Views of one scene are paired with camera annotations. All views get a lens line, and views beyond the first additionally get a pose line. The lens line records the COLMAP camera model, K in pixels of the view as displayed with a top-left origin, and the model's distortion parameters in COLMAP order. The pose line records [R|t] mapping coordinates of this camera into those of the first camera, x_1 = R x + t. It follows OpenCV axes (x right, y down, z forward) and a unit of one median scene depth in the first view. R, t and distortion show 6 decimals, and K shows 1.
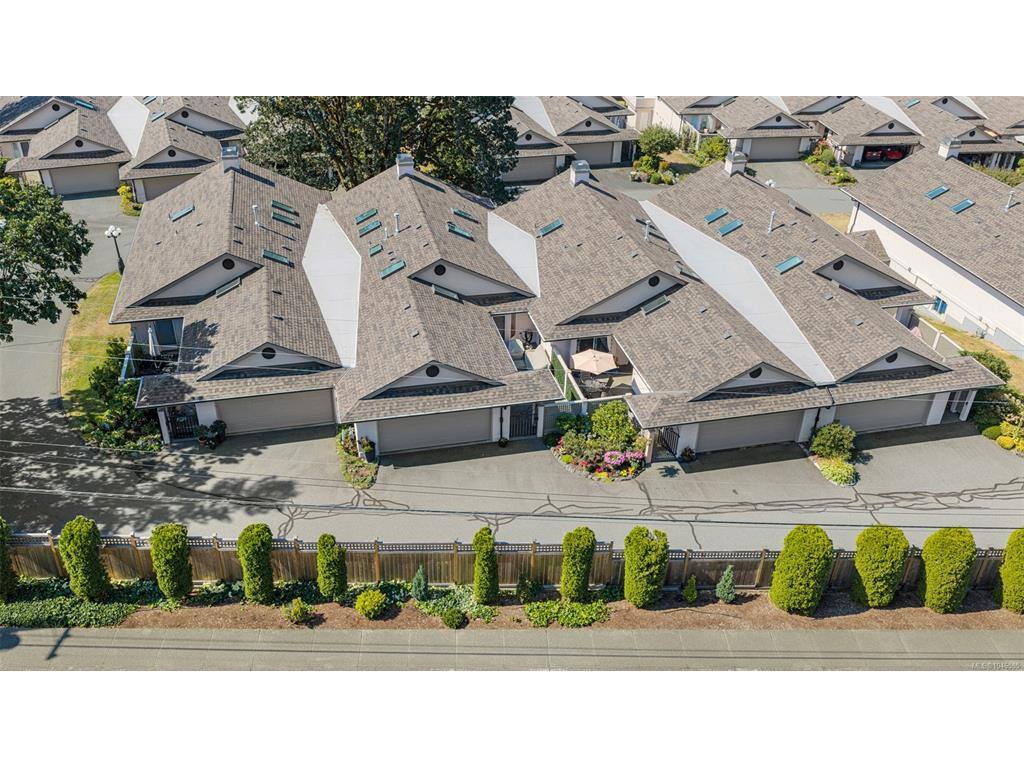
lens RADIAL K [[857.4, 0, 506.4], [0, 857.4, 380.4], [0, 0, 1]] dist [0.020494, -0.009703]
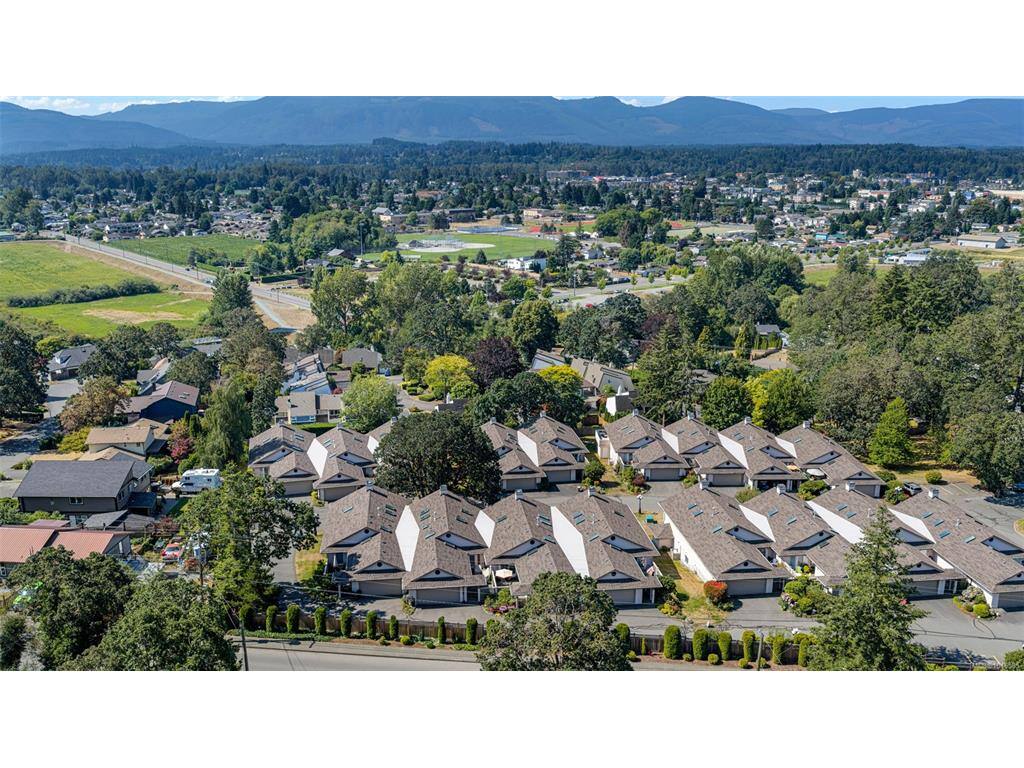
lens RADIAL K [[857.4, 0, 506.4], [0, 857.4, 380.4], [0, 0, 1]] dist [0.020494, -0.009703]
pose [[0.992669, 0.003792, -0.120807, 0.403679], [-0.041258, 0.950104, -0.309193, 0.215118], [0.113607, 0.311910, 0.943295, -1.532571]]
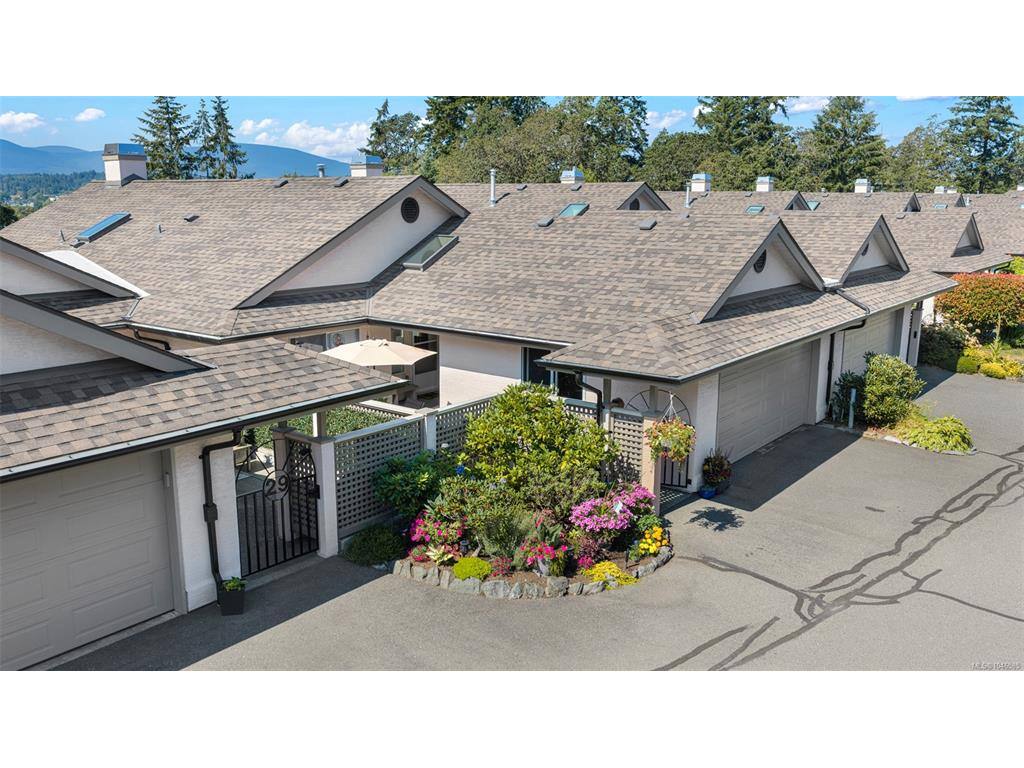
lens RADIAL K [[857.4, 0, 506.4], [0, 857.4, 380.4], [0, 0, 1]] dist [0.020494, -0.009703]
pose [[0.787554, -0.151483, 0.597337, -0.081143], [0.344436, 0.911979, -0.222843, 0.092469], [-0.511002, 0.381245, 0.770408, 0.664210]]
